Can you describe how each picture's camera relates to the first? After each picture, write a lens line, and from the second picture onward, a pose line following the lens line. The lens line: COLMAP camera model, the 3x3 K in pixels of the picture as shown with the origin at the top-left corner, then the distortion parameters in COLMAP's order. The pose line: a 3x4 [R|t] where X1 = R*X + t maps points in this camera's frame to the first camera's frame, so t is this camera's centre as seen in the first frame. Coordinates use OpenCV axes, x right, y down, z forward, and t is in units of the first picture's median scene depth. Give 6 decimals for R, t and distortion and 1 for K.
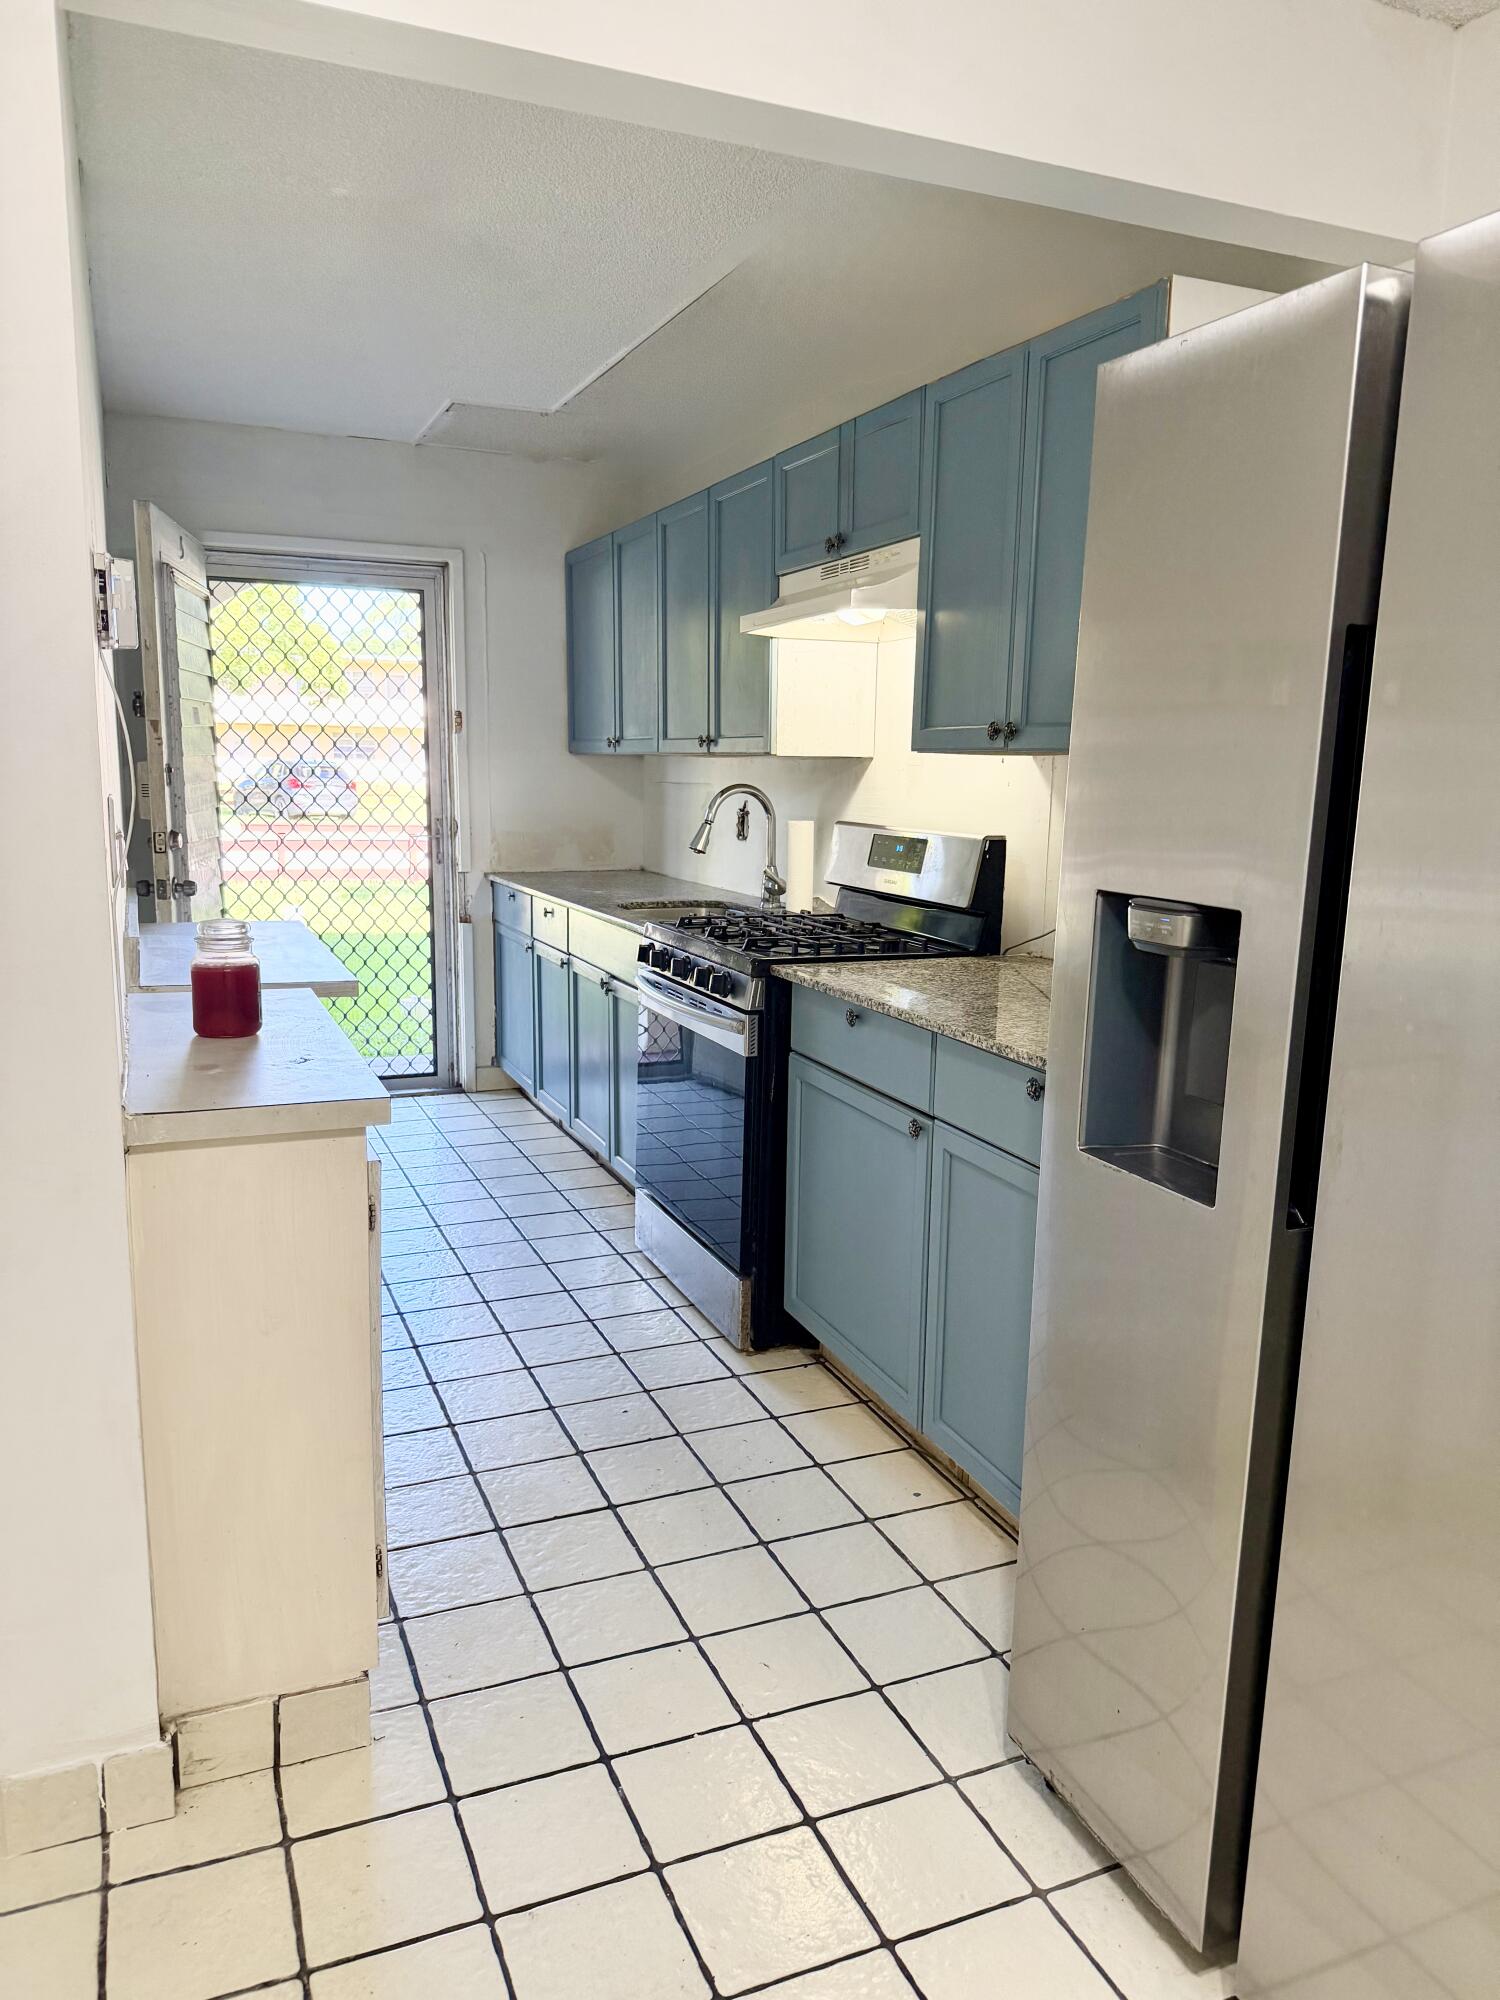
lens RADIAL K [[1397.3, 0, 753.9], [0, 1397.3, 1008.6], [0, 0, 1]] dist [0.173950, -0.362219]
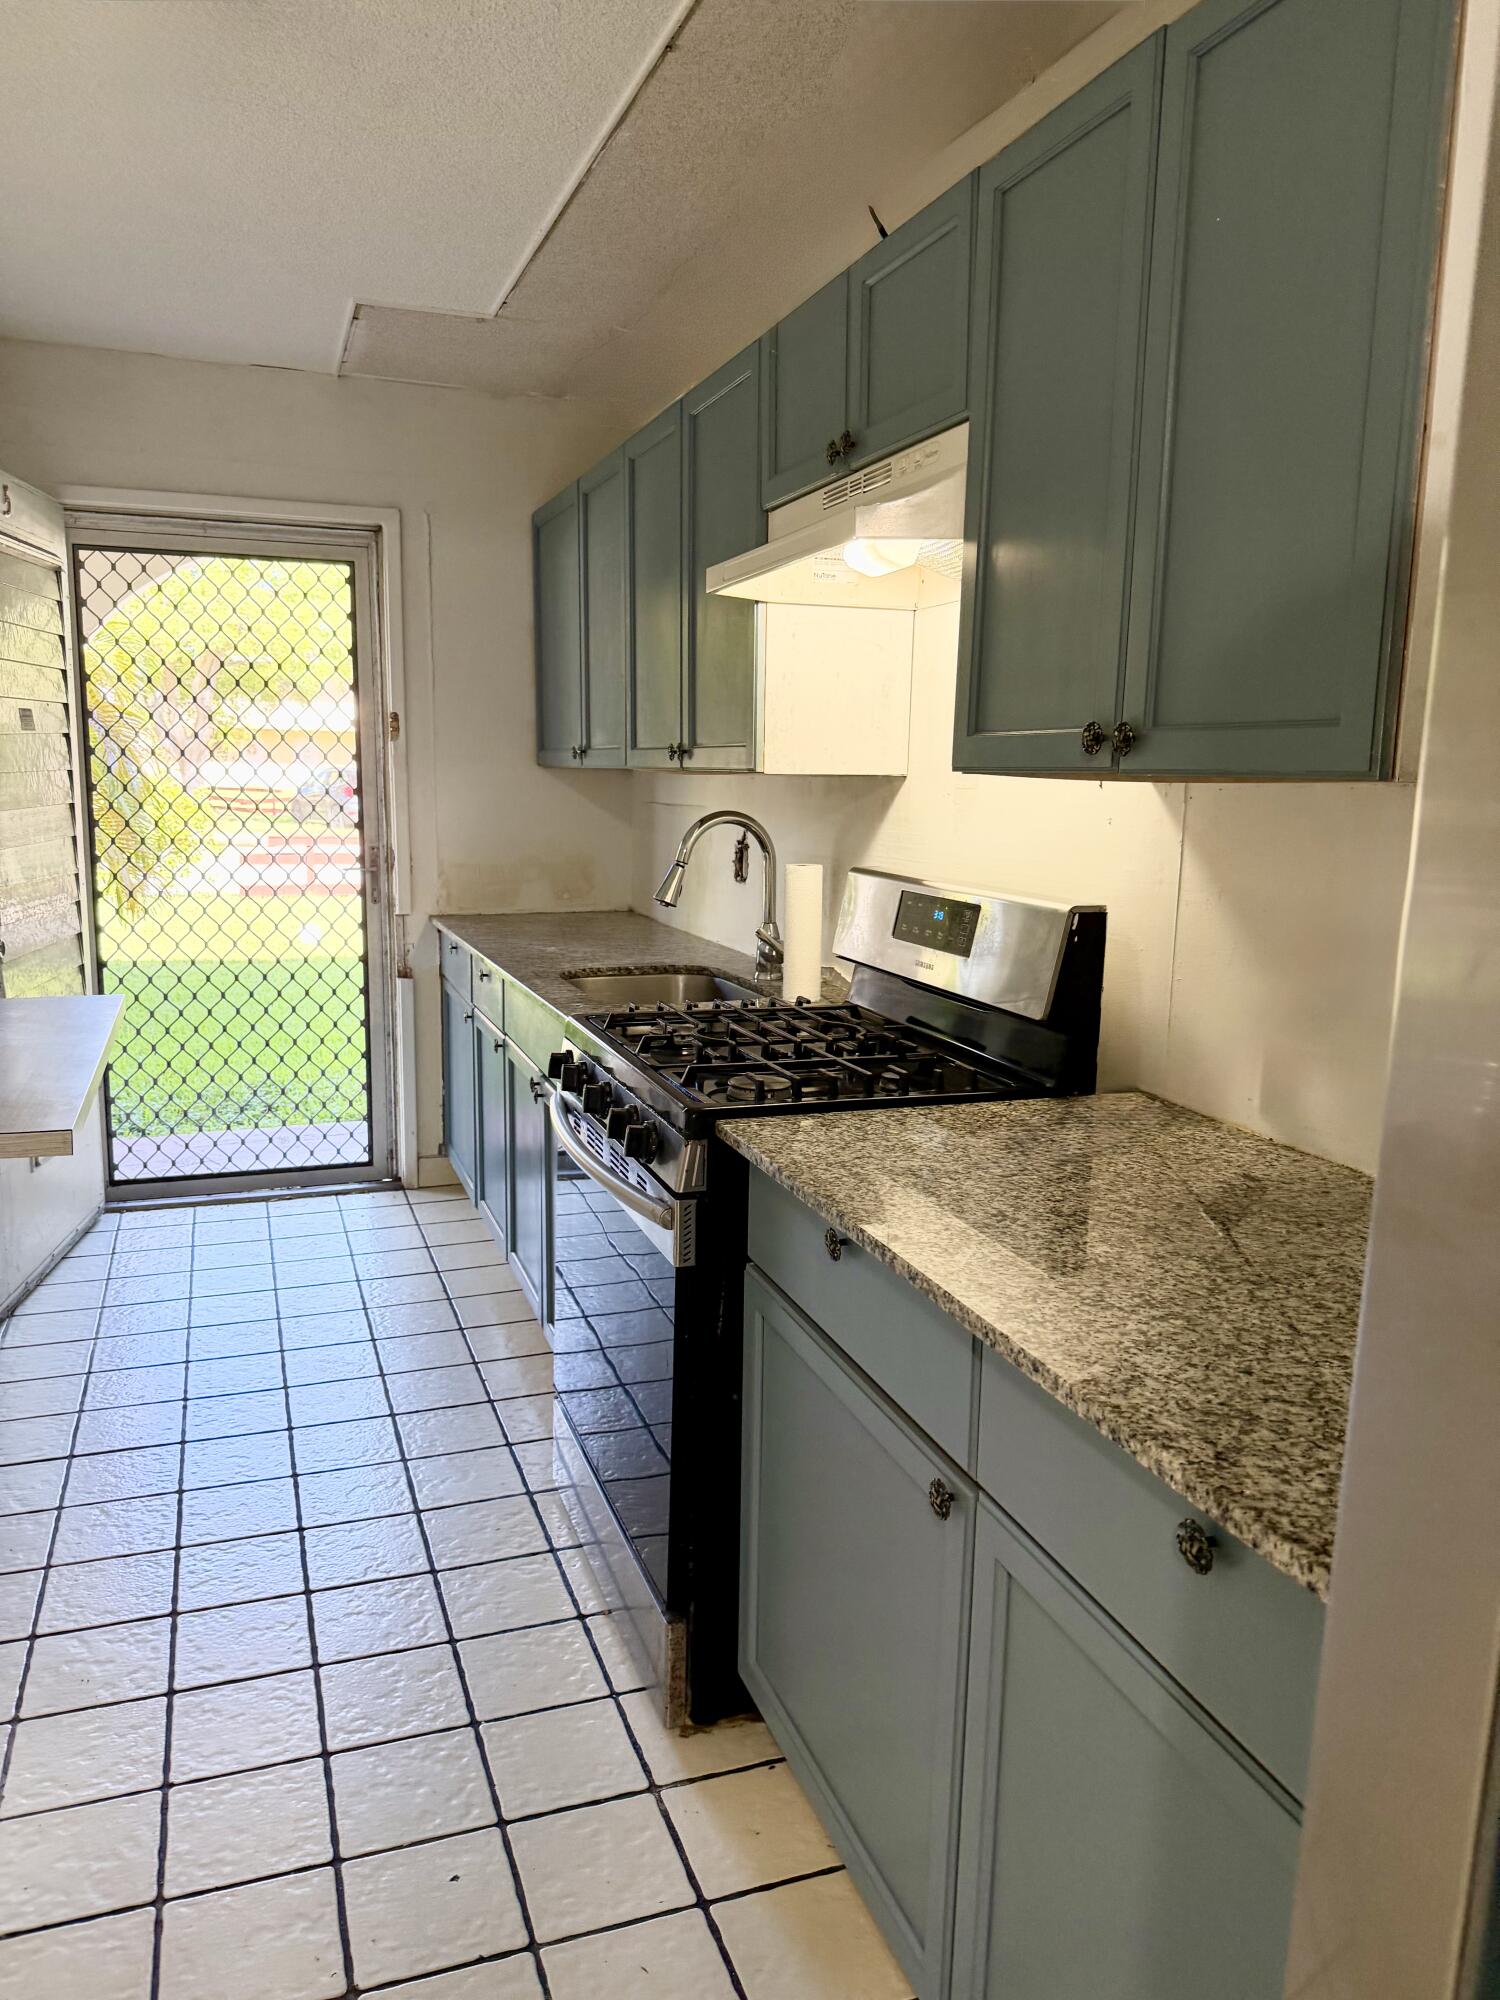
lens RADIAL K [[1393.9, 0, 739.7], [0, 1393.9, 1005.3], [0, 0, 1]] dist [0.151274, -0.303493]
pose [[0.998154, 0.011544, -0.059619, 0.042704], [-0.011917, 0.999912, -0.005909, -0.057057], [0.059546, 0.006609, 0.998204, 0.288148]]
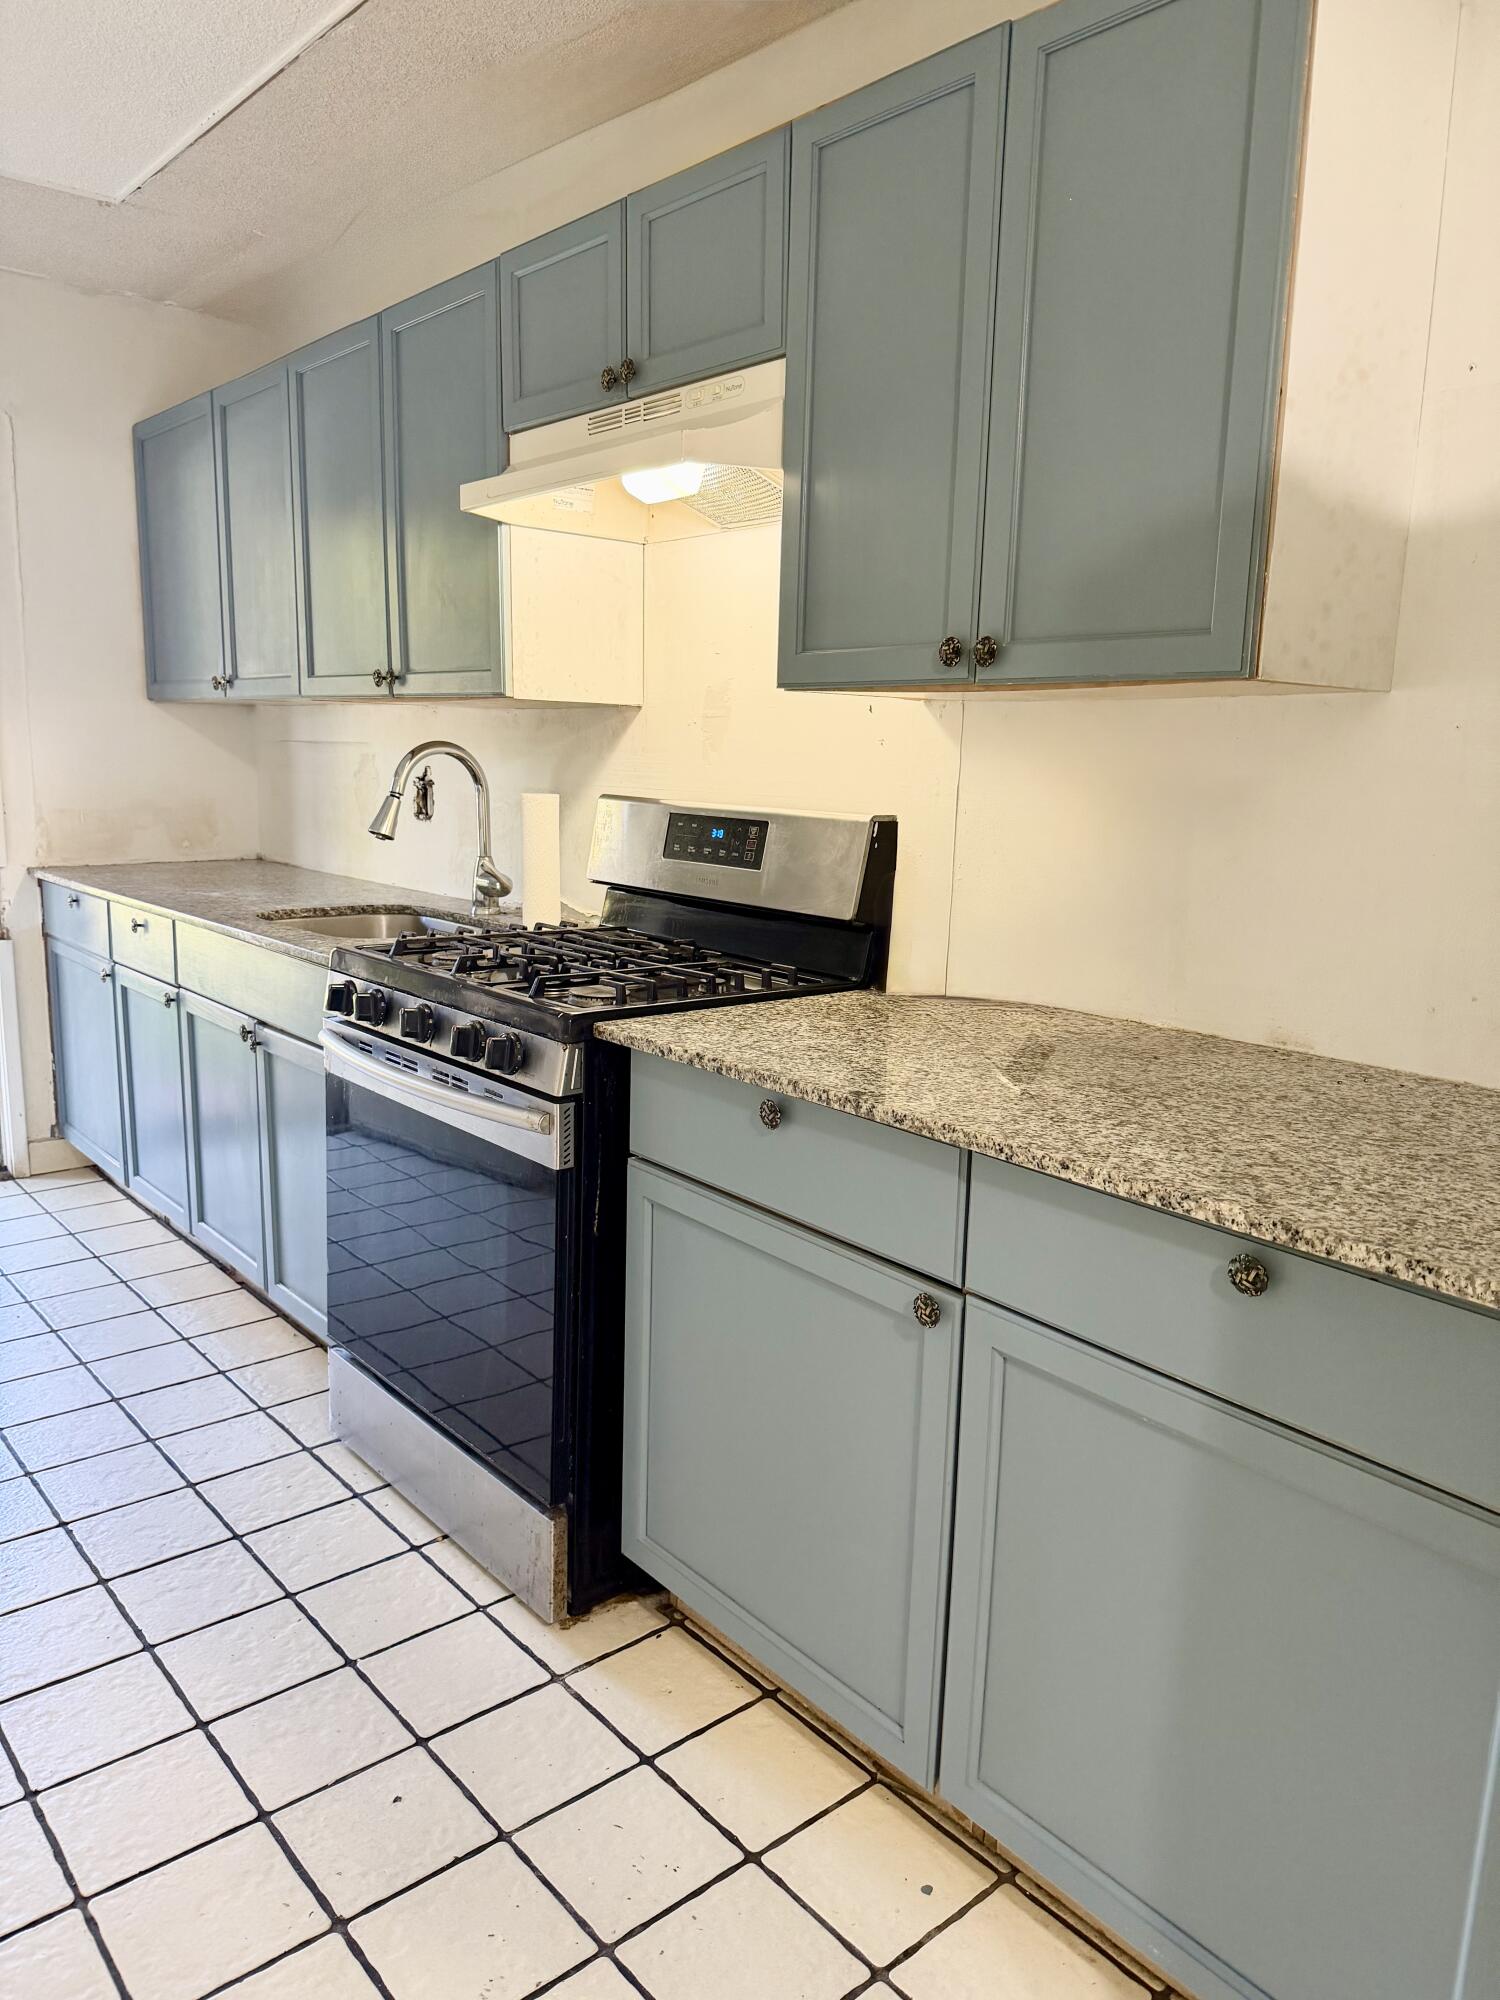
lens RADIAL K [[1397.3, 0, 753.9], [0, 1397.3, 1008.6], [0, 0, 1]] dist [0.173950, -0.362219]
pose [[0.954396, -0.047493, 0.294743, -0.076663], [0.042453, 0.998823, 0.023479, -0.036185], [-0.295511, -0.009895, 0.955288, 0.276999]]
